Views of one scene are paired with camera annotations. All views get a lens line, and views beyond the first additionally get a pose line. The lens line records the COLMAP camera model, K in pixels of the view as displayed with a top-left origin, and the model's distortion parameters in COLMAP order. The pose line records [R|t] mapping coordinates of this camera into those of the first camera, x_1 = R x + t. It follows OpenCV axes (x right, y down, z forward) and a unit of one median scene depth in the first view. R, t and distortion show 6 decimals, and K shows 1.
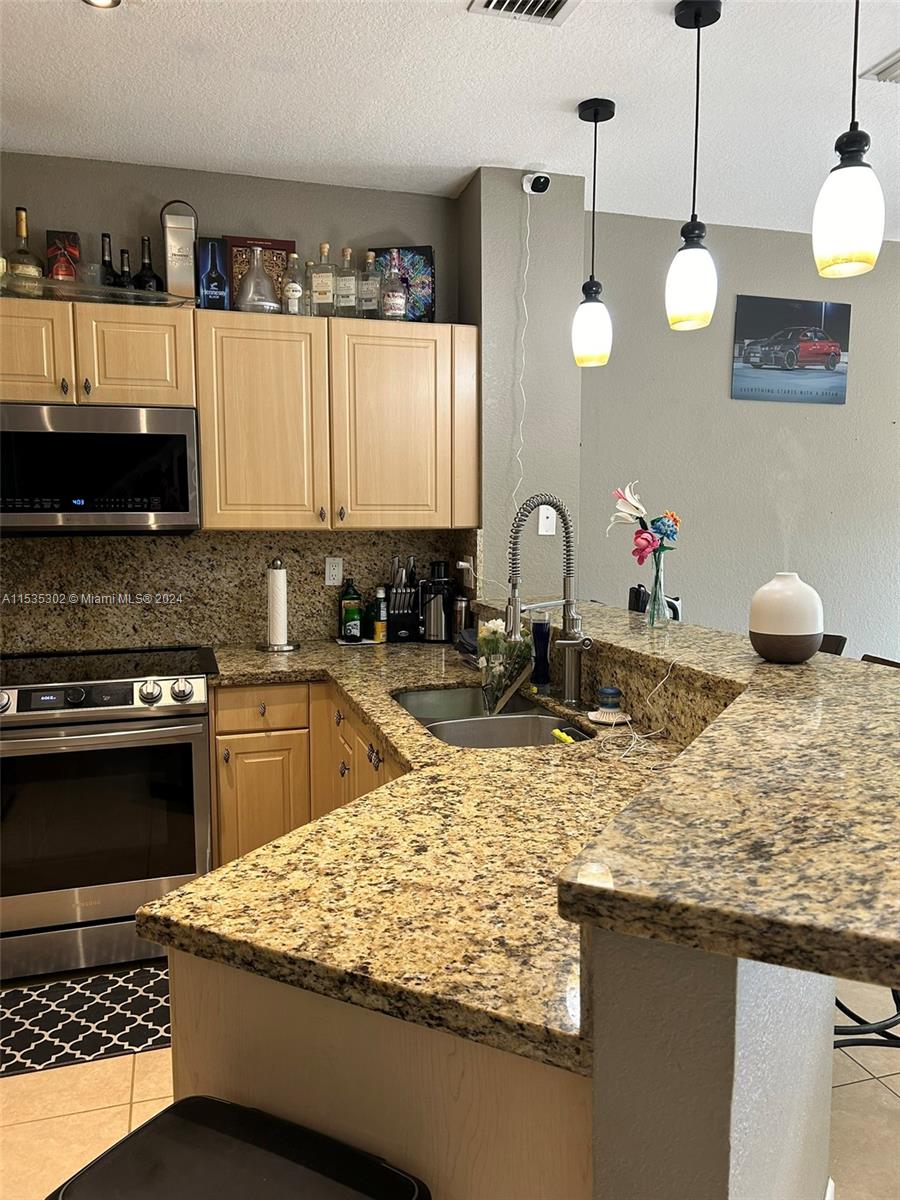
lens RADIAL K [[893.8, 0, 450.0], [0, 893.8, 600.0], [0, 0, 1]] dist [0.060377, -0.090616]
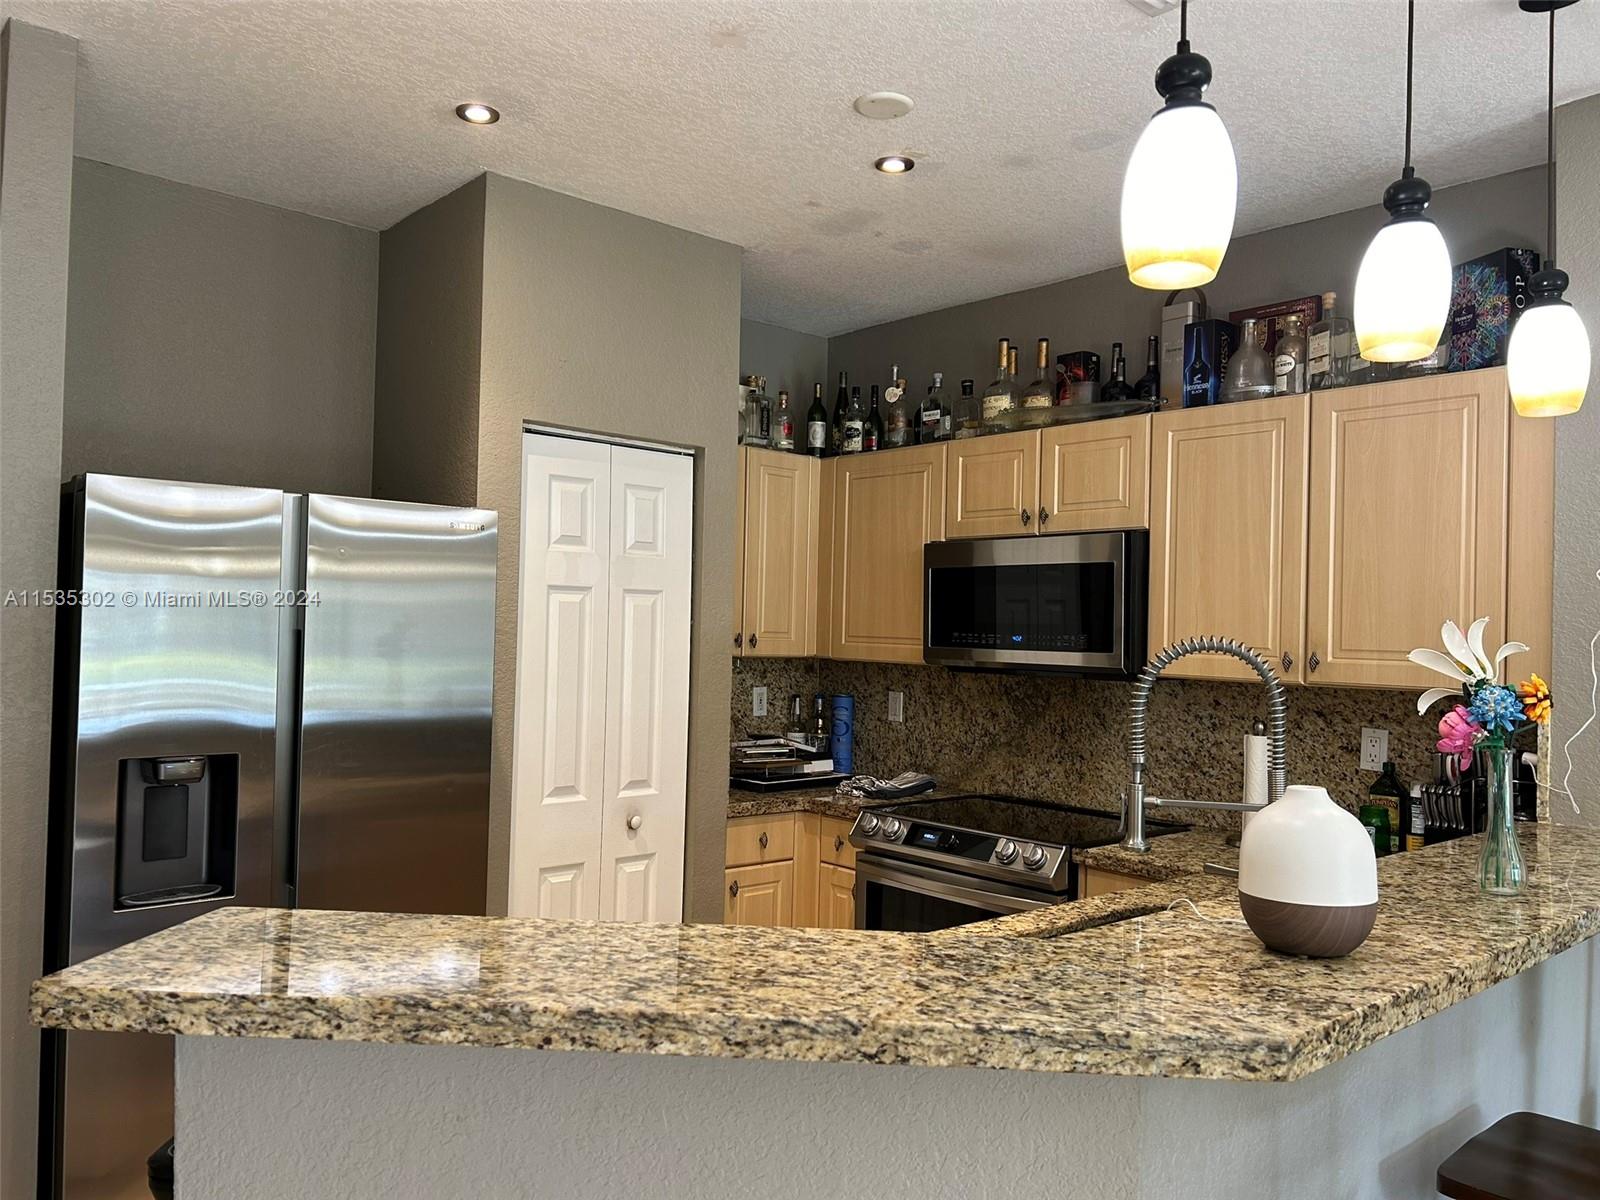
lens RADIAL K [[1191.8, 0, 800.0], [0, 1191.8, 600.0], [0, 0, 1]] dist [0.060377, -0.090616]
pose [[0.427420, -0.009740, -0.904001, 0.565667], [-0.119492, 0.990560, -0.067169, -0.035230], [0.896122, 0.136730, 0.422221, 0.249596]]
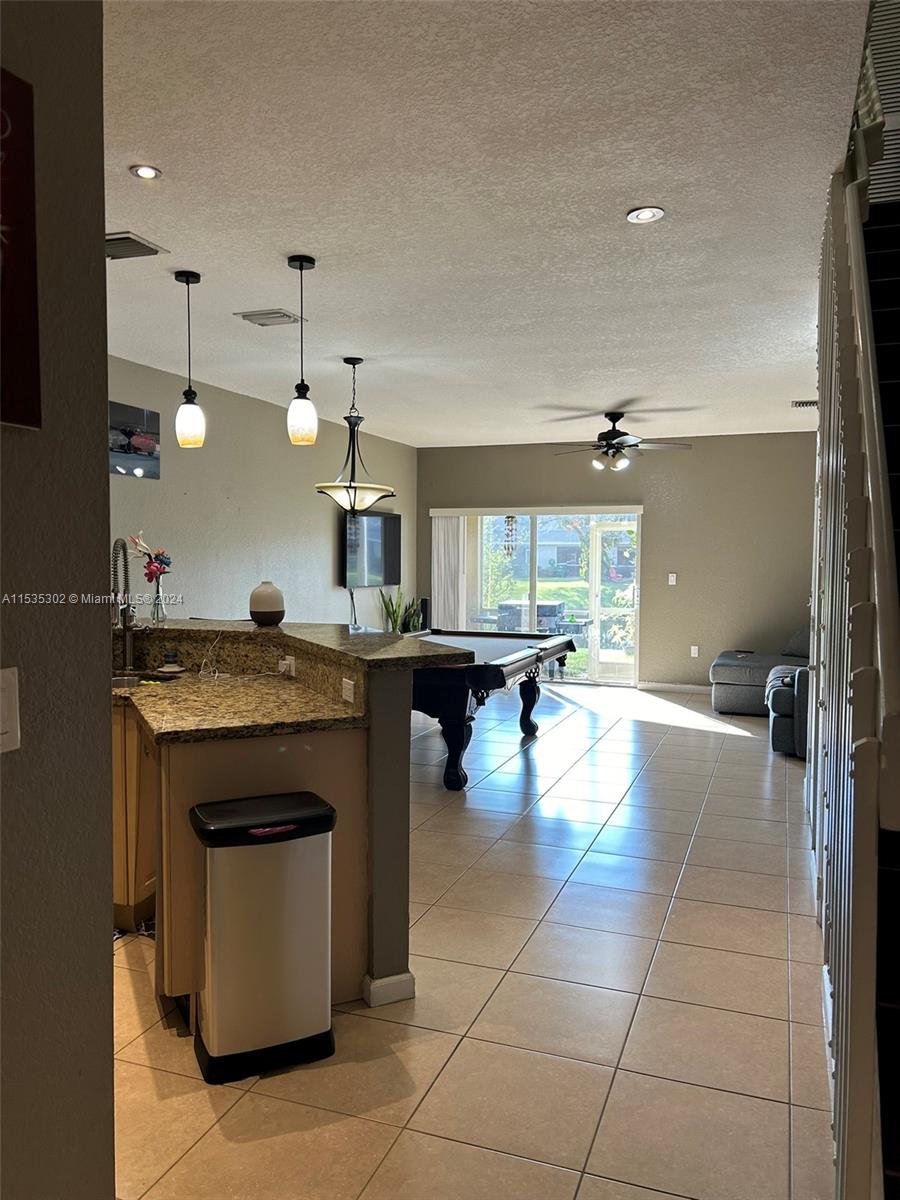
lens RADIAL K [[893.8, 0, 450.0], [0, 893.8, 600.0], [0, 0, 1]] dist [0.060377, -0.090616]
pose [[0.597524, -0.036230, 0.801032, -0.400190], [0.075289, 0.997100, -0.011063, 0.026438], [-0.798309, 0.066919, 0.598519, -0.209053]]
